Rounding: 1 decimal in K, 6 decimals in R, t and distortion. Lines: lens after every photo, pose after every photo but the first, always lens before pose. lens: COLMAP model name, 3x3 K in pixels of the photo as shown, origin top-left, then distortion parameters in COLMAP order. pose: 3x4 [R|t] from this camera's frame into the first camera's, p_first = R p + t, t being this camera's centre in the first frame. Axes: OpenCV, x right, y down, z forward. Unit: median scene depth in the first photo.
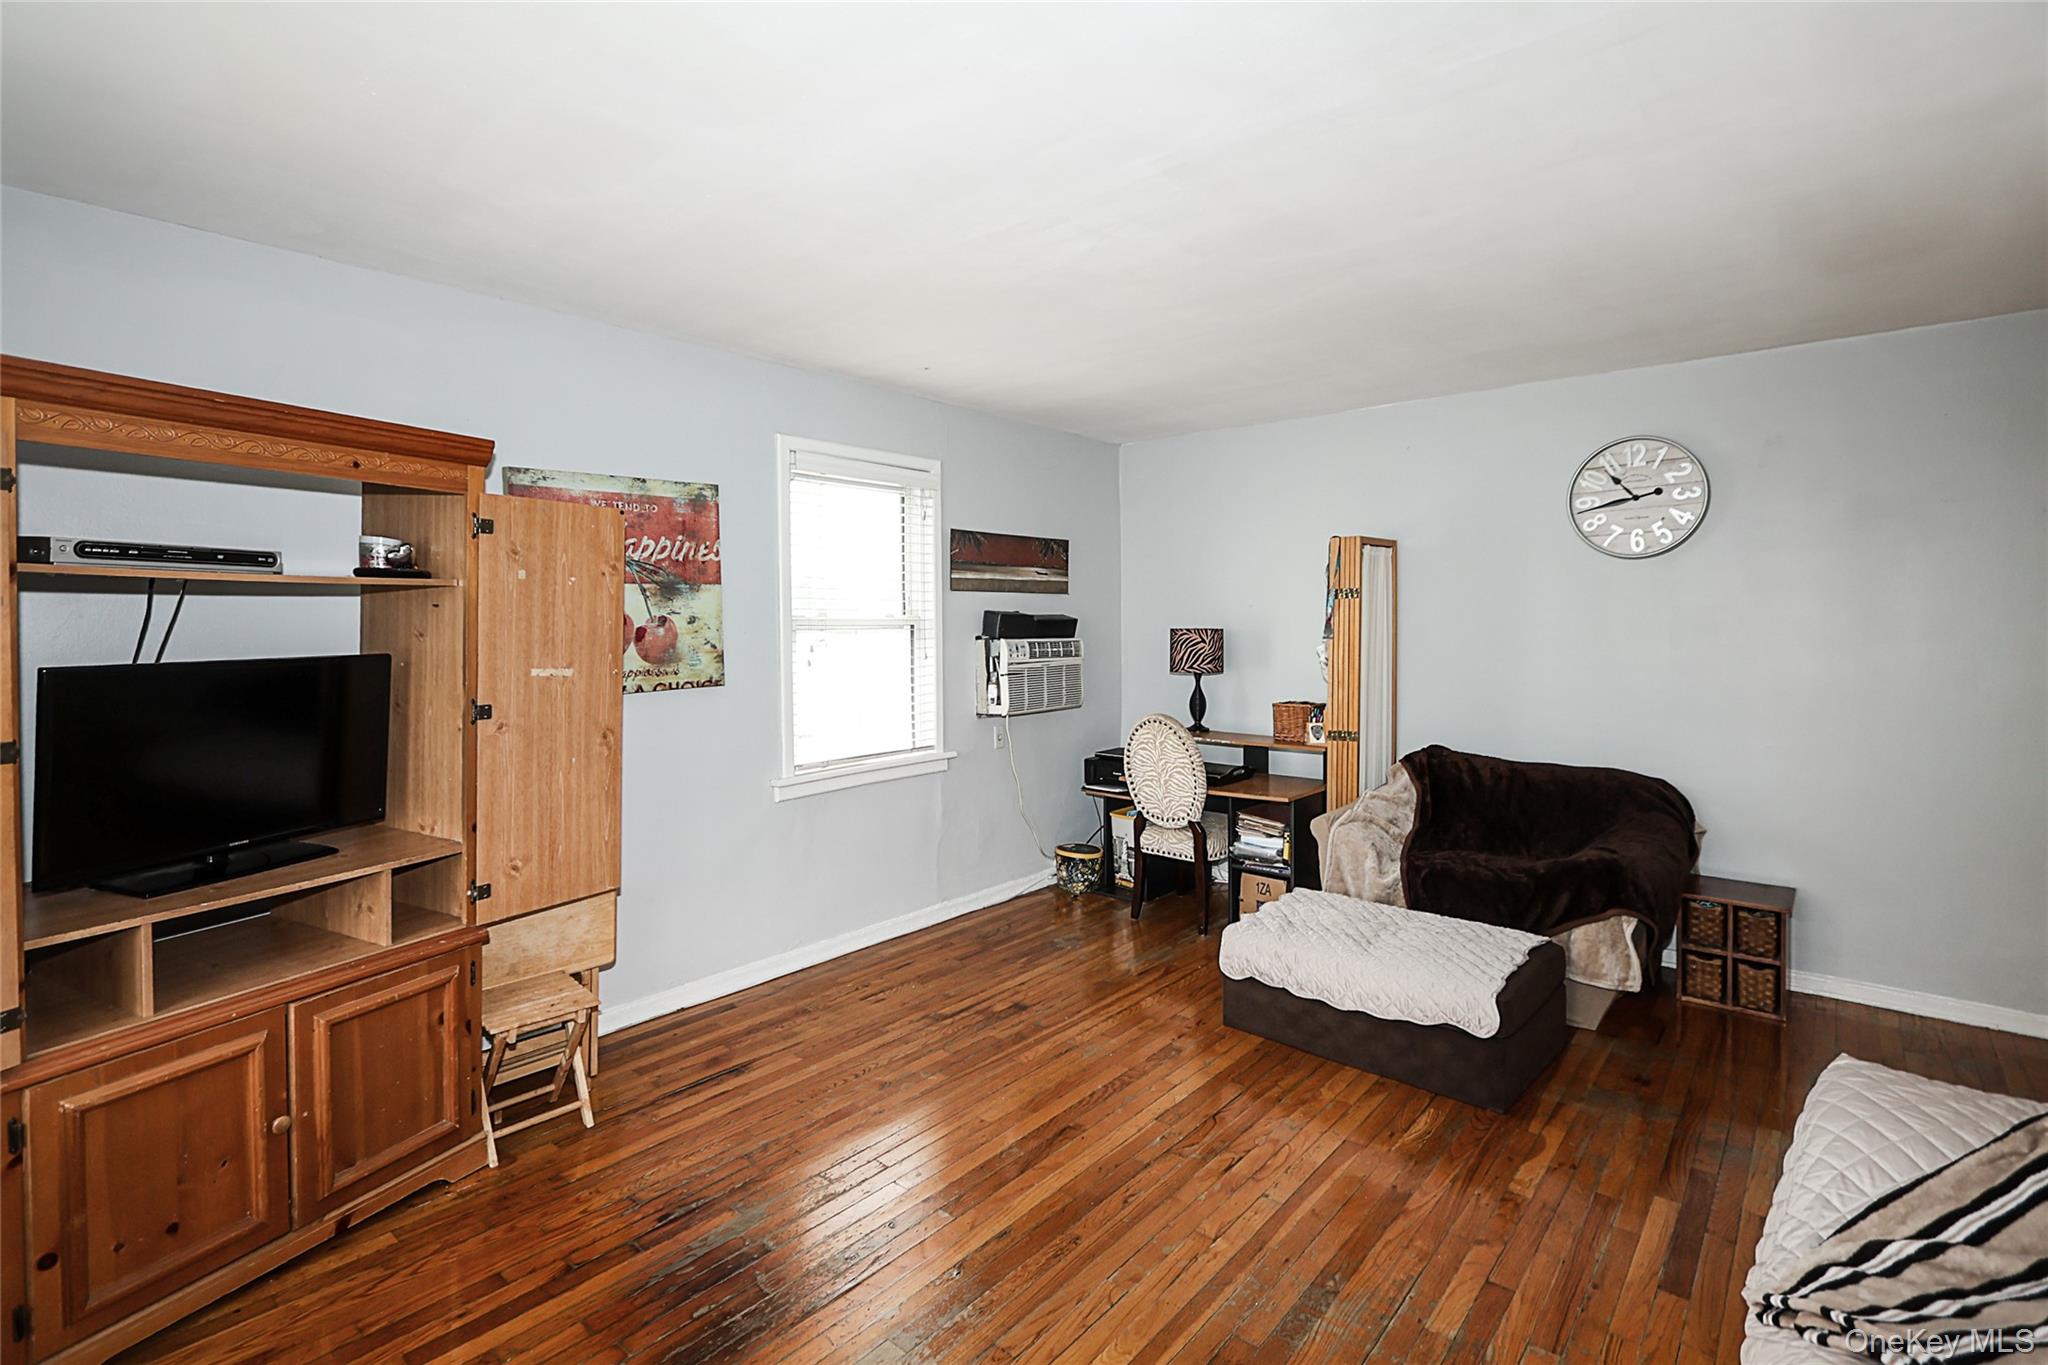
lens RADIAL K [[931.0, 0, 1016.2], [0, 931.0, 640.2], [0, 0, 1]] dist [-0.010925, -0.000473]
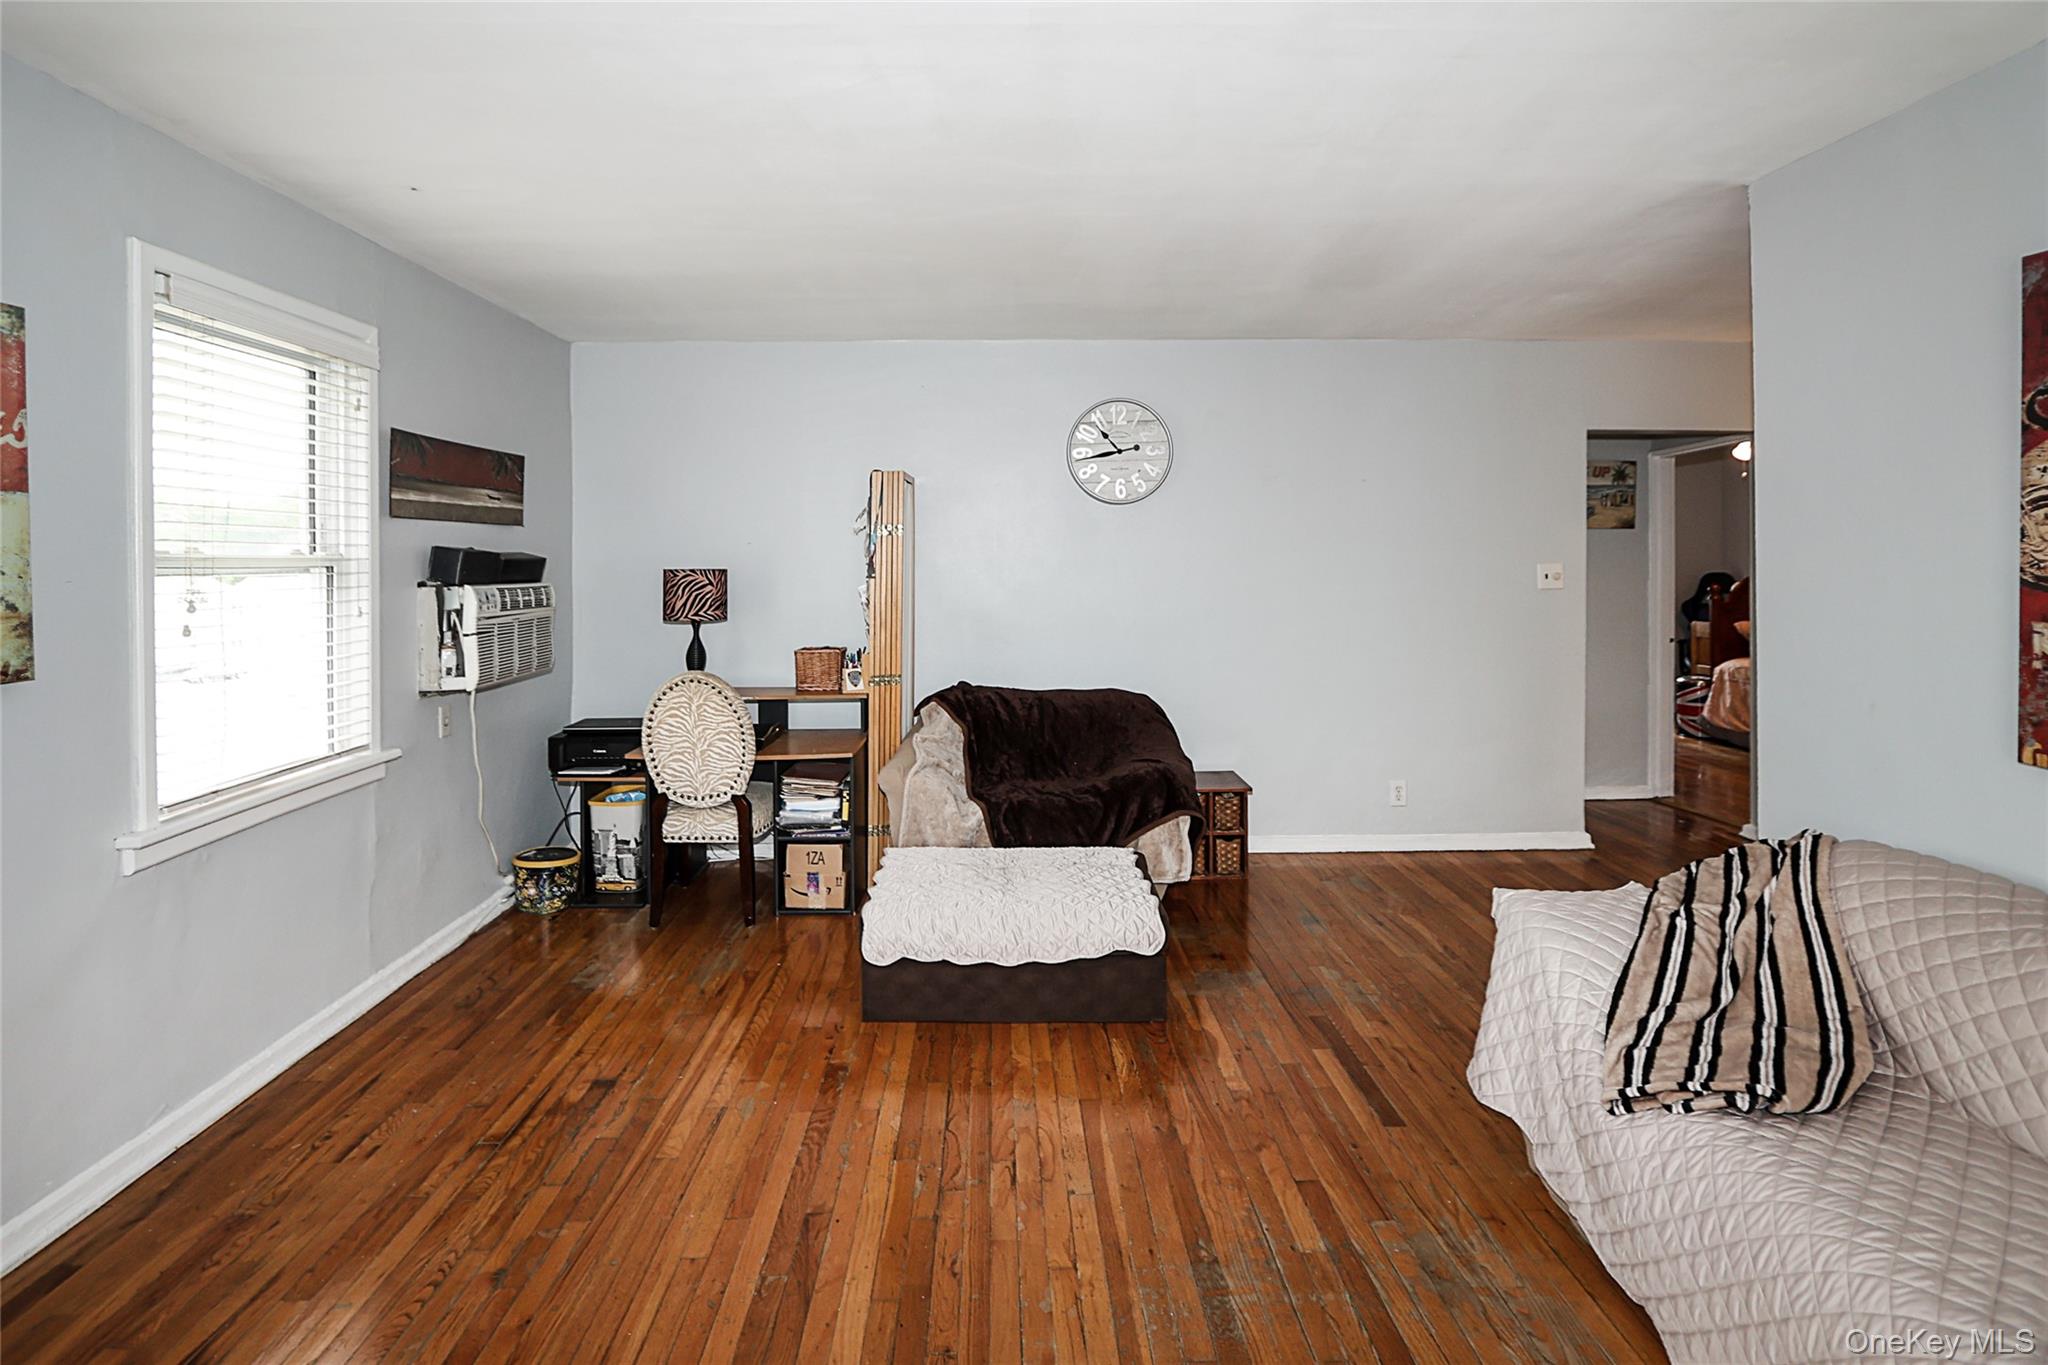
lens RADIAL K [[968.6, 0, 981.3], [0, 968.6, 564.3], [0, 0, 1]] dist [-0.010553, -0.000398]
pose [[0.754136, -0.004863, 0.656701, -0.263257], [0.018185, 0.999744, -0.013480, -0.000501], [-0.656467, 0.022108, 0.754031, 0.216078]]
